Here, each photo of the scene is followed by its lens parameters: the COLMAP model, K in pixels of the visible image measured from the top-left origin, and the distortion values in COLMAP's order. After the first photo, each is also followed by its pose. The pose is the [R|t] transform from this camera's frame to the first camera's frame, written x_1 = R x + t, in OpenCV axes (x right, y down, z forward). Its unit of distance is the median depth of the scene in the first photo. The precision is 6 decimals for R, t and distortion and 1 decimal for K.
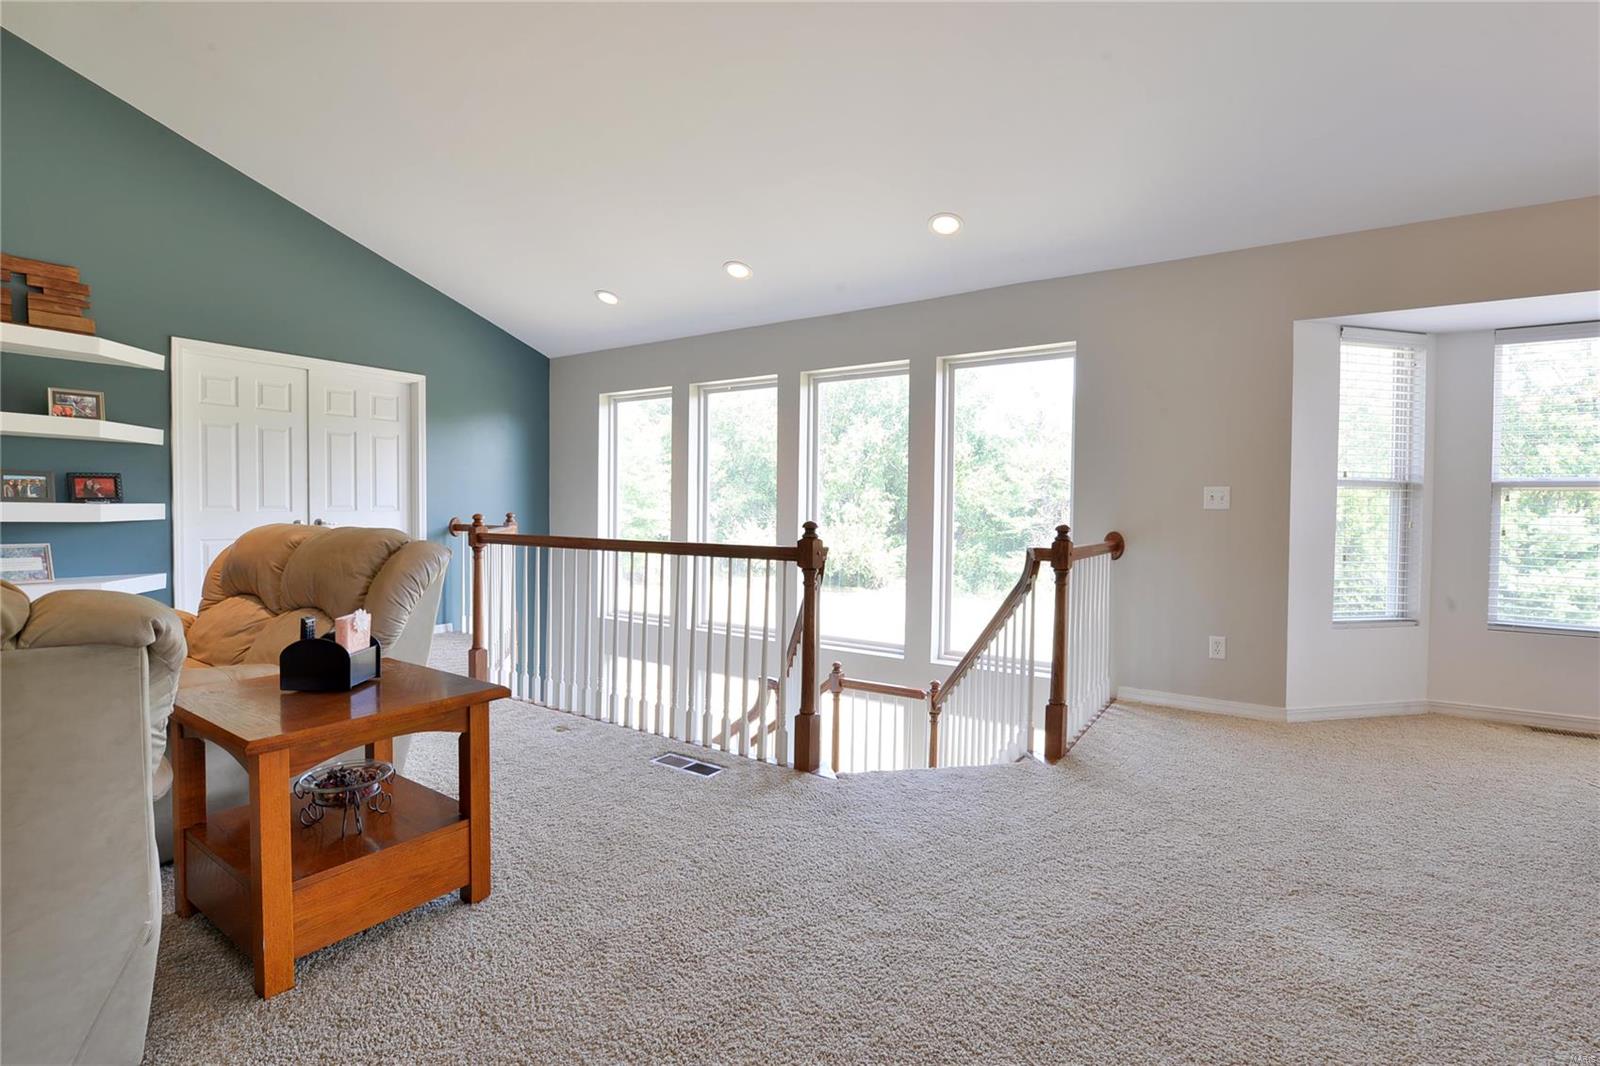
lens RADIAL K [[731.6, 0, 800.0], [0, 731.6, 533.0], [0, 0, 1]] dist [-0.011135, -0.003829]
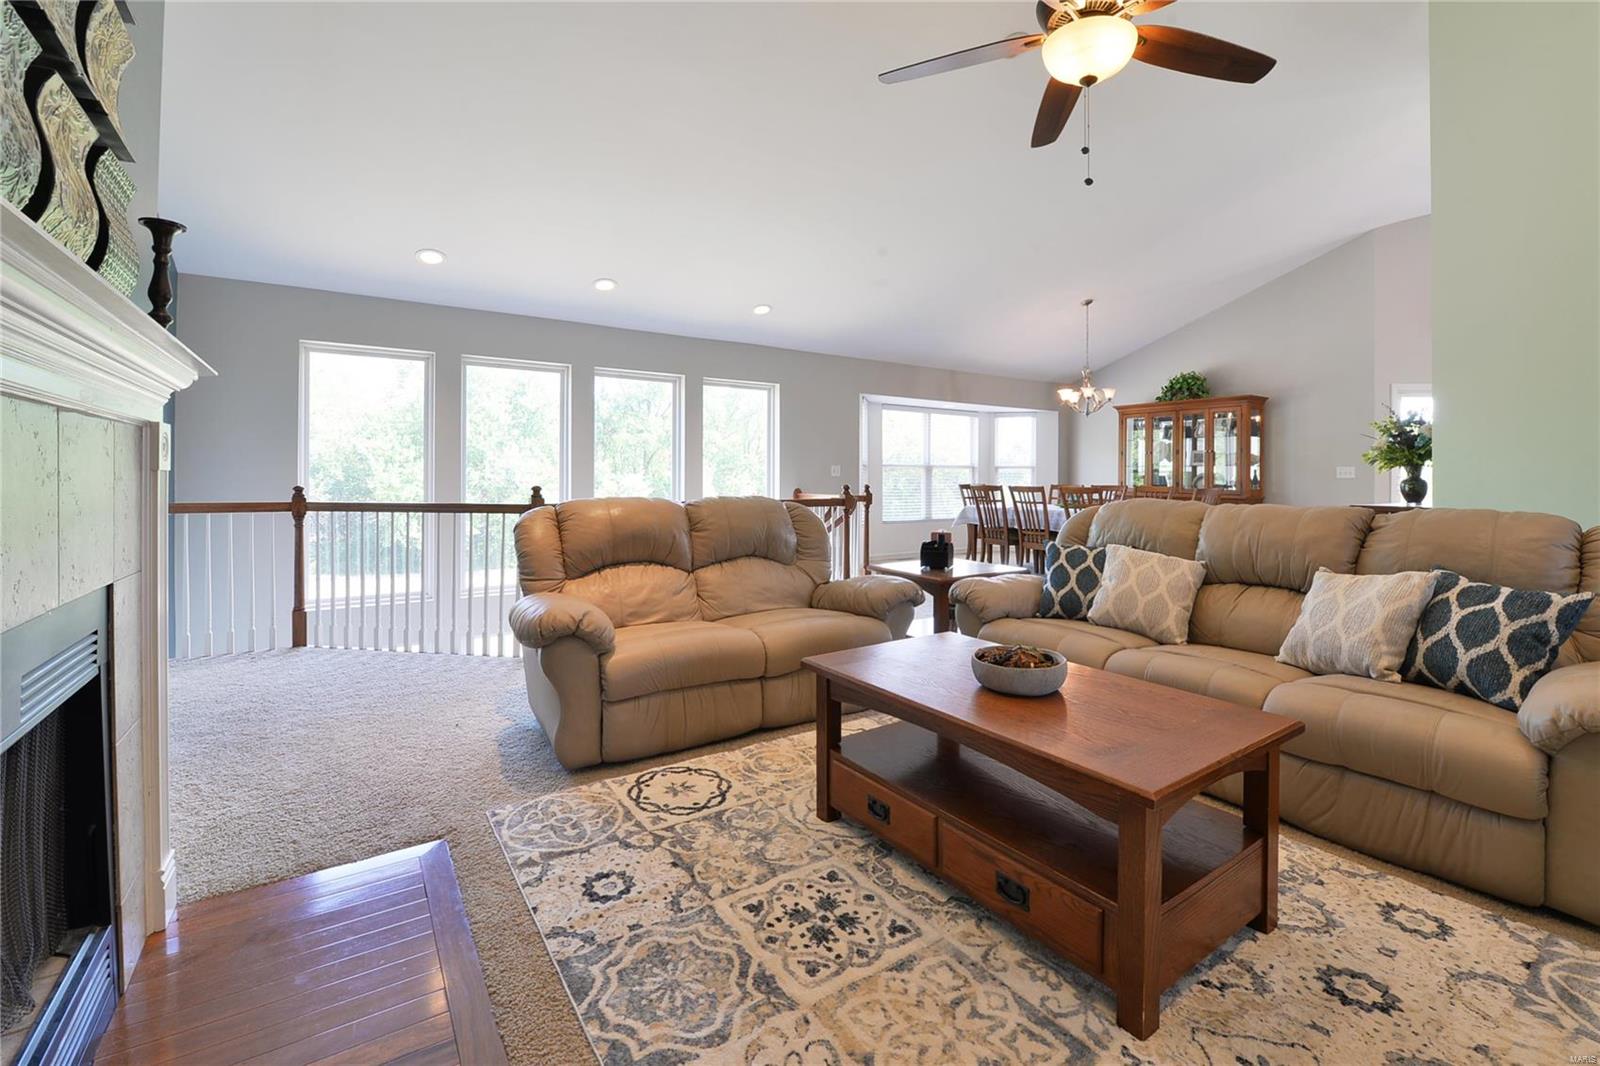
lens RADIAL K [[694.1, 0, 827.3], [0, 694.1, 477.4], [0, 0, 1]] dist [-0.017328, -0.000402]
pose [[0.371768, -0.008513, 0.928287, -1.280689], [0.028986, 0.999577, -0.002442, -0.024996], [-0.927873, 0.027815, 0.371858, 0.271223]]
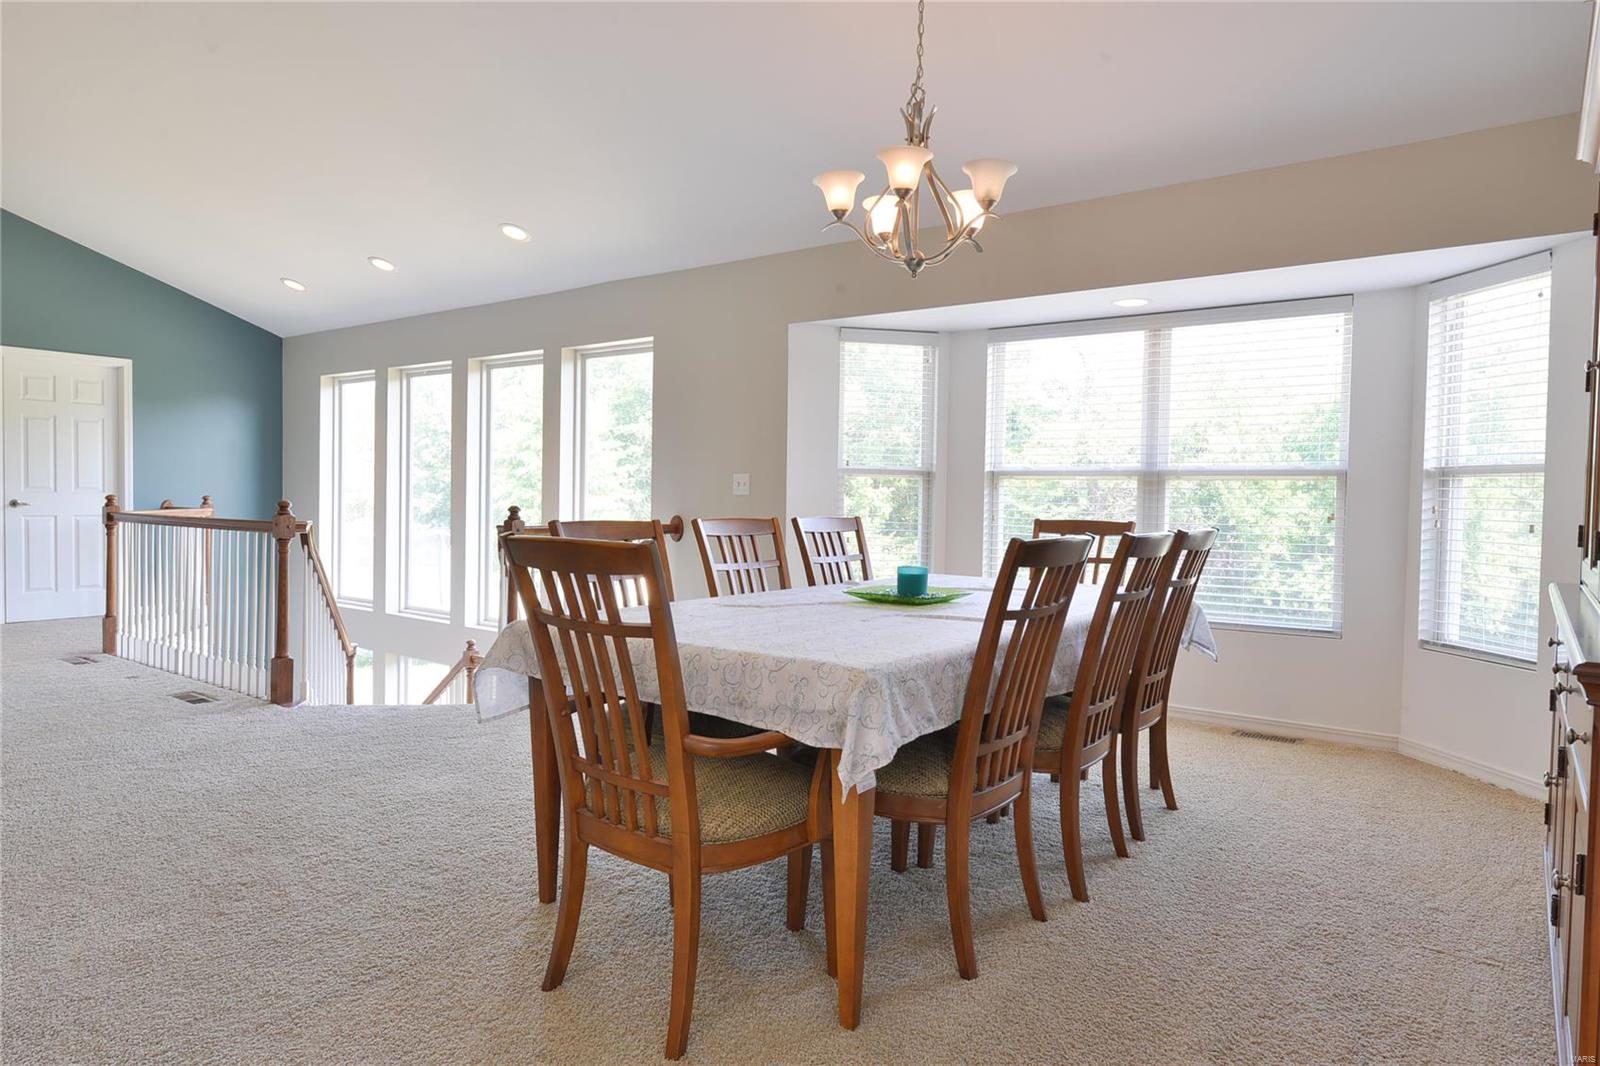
lens RADIAL K [[963.4, 0, 796.3], [0, 963.4, 526.4], [0, 0, 1]] dist [-0.003408, -0.000238]
pose [[0.998660, 0.008475, -0.051050, 0.715990], [-0.008636, 0.999958, -0.002933, 0.018151], [0.051024, 0.003370, 0.998692, -0.429467]]
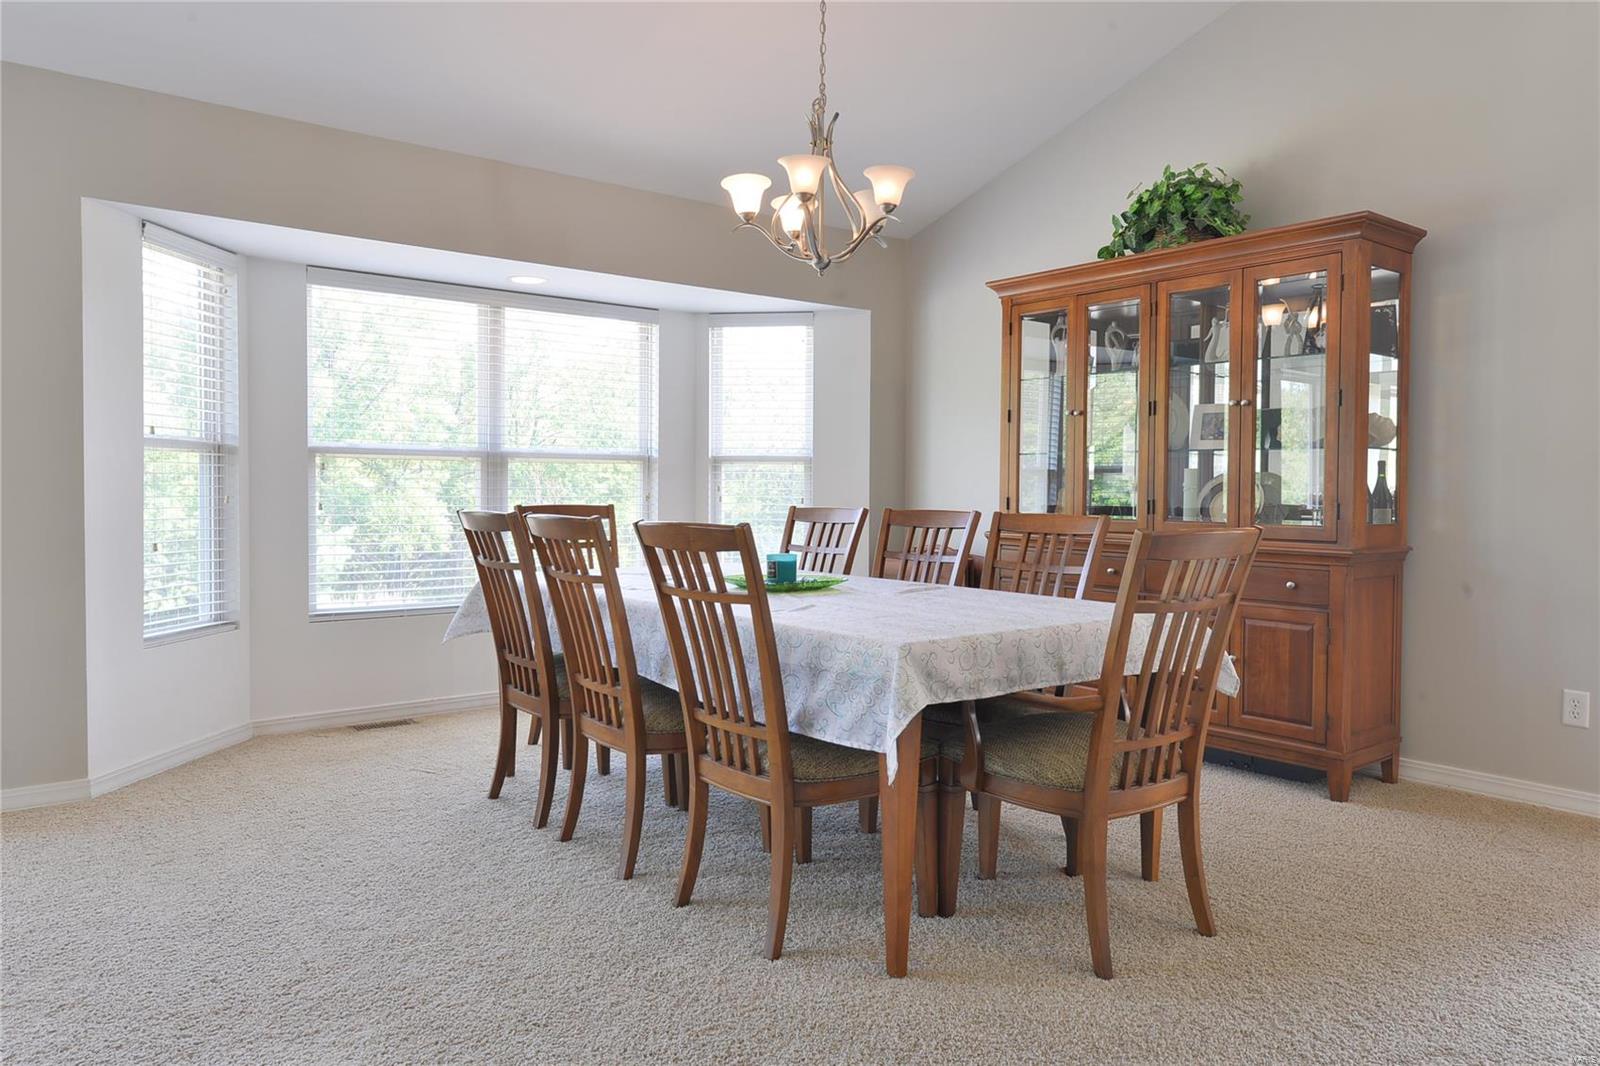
lens RADIAL K [[1087.1, 0, 795.4], [0, 1087.1, 508.1], [0, 0, 1]] dist [-0.003969, 0.003024]
pose [[0.304608, -0.025207, 0.952144, -0.071669], [0.027337, 0.999469, 0.017714, -0.005608], [-0.952086, 0.020633, 0.305135, 0.070998]]
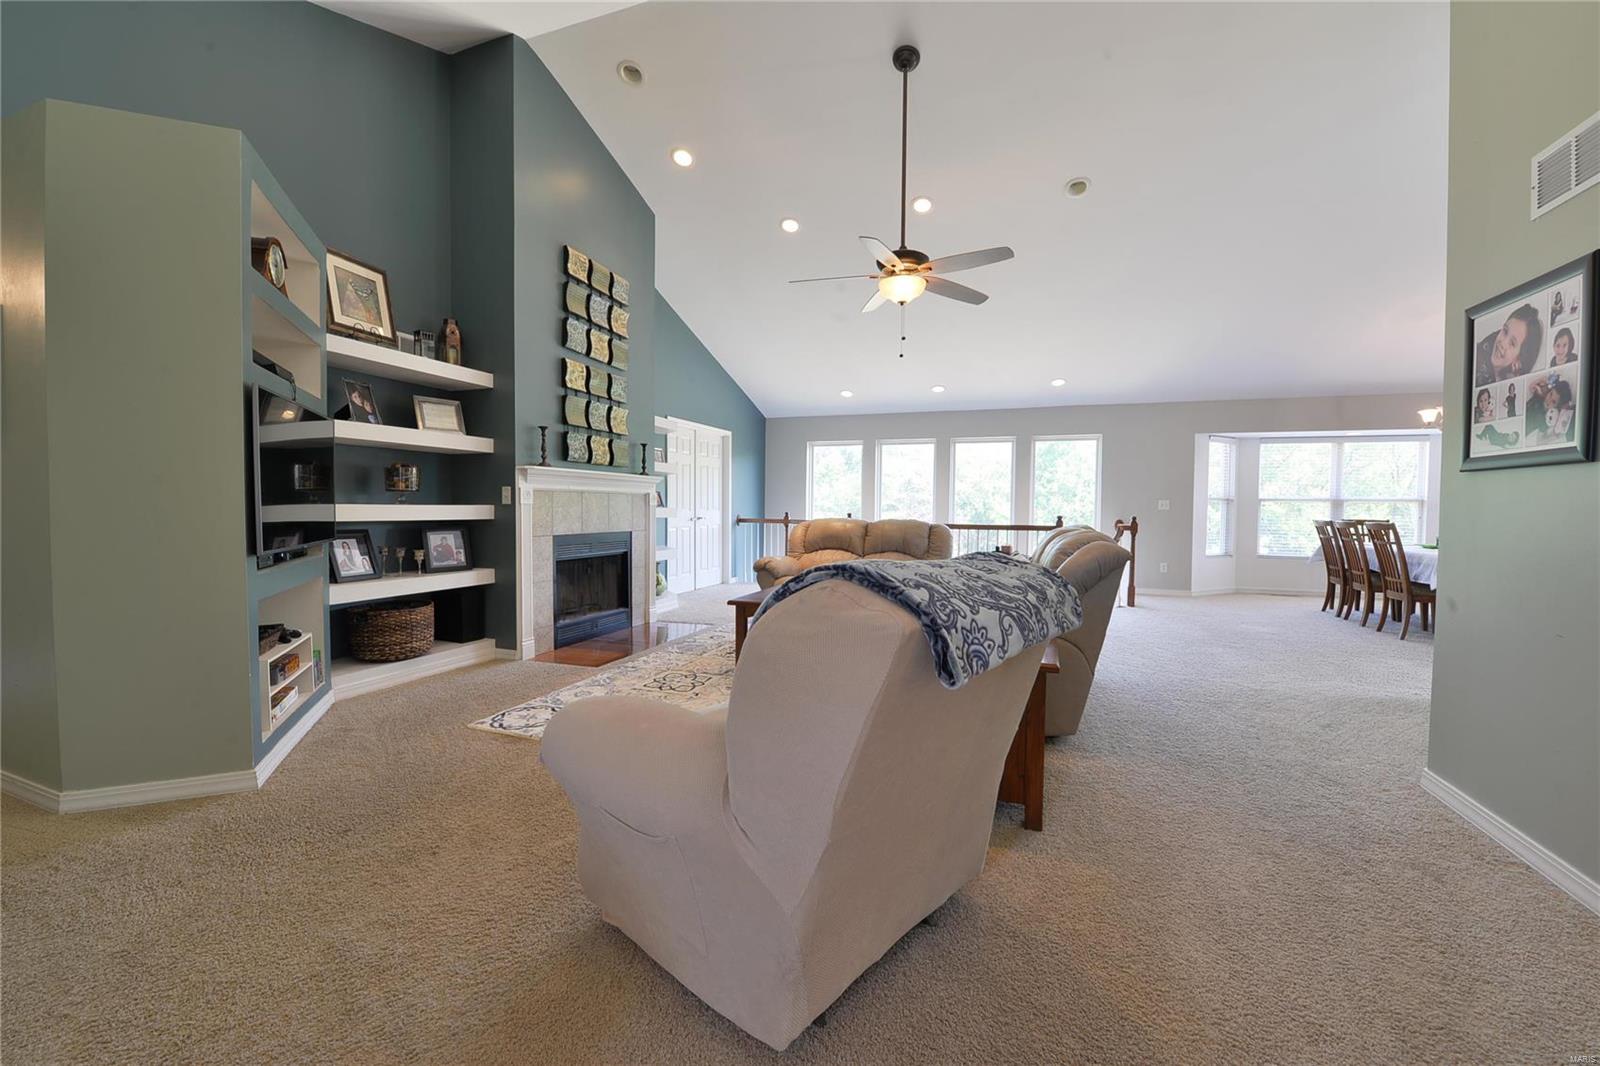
lens RADIAL K [[635.6, 0, 798.9], [0, 635.6, 530.2], [0, 0, 1]] dist [-0.016460, -0.003572]
pose [[0.973175, -0.009944, 0.229851, -1.052553], [0.008279, 0.999932, 0.008209, 0.007317], [-0.229917, -0.006086, 0.973191, -0.730166]]
